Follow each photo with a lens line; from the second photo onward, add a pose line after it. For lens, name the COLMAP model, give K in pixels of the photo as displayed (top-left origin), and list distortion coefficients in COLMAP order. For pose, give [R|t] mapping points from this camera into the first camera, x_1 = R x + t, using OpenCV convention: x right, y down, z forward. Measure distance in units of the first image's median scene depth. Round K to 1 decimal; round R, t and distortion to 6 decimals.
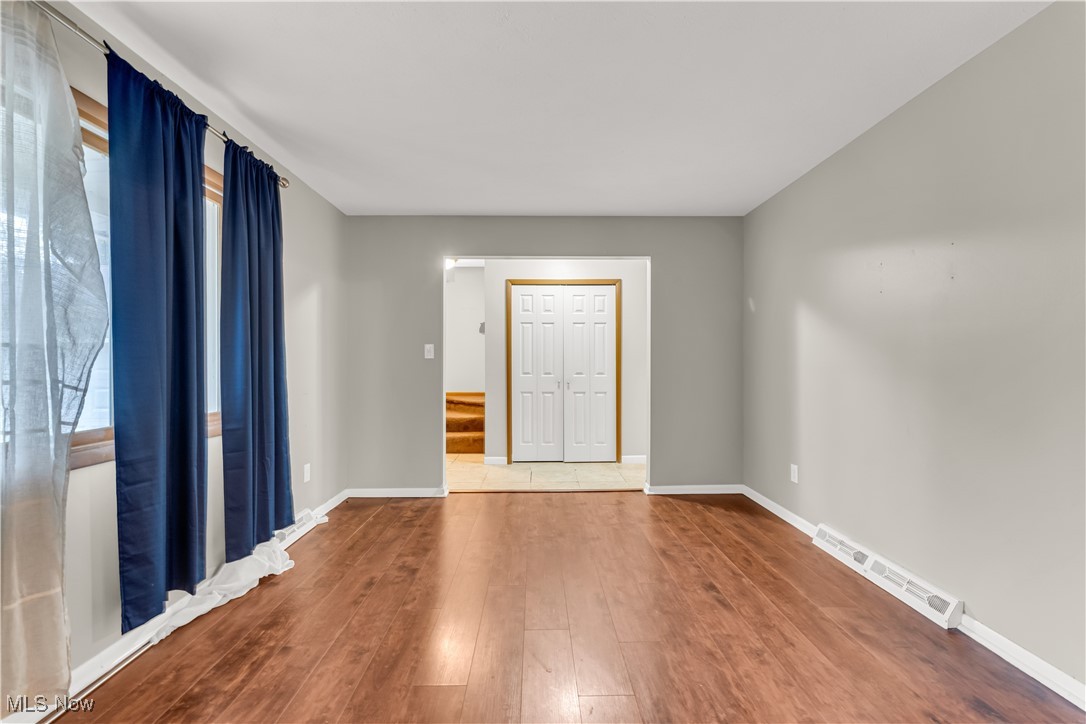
lens RADIAL K [[441.6, 0, 544.7], [0, 441.6, 343.8], [0, 0, 1]] dist [0.000332, -0.000008]
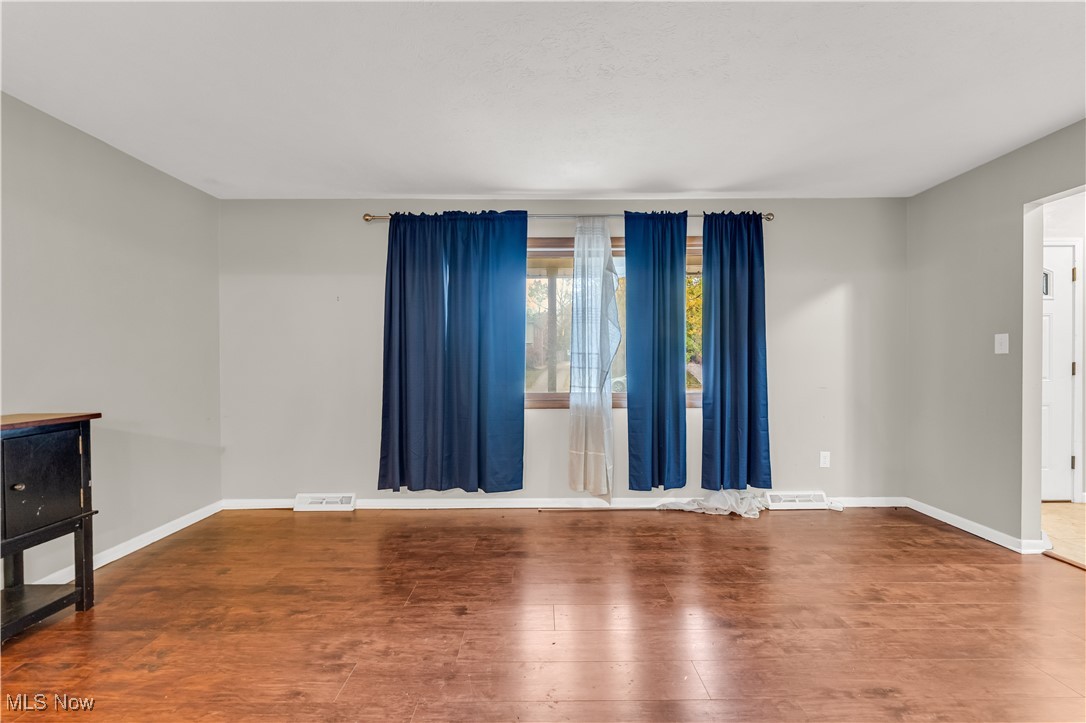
lens RADIAL K [[422.7, 0, 529.6], [0, 422.7, 363.8], [0, 0, 1]] dist [0.000540, -0.000111]
pose [[-0.026116, 0.011847, -0.999589, 0.491594], [0.044895, 0.998935, 0.010666, 0.008900], [0.998650, -0.044598, -0.026621, 0.283216]]
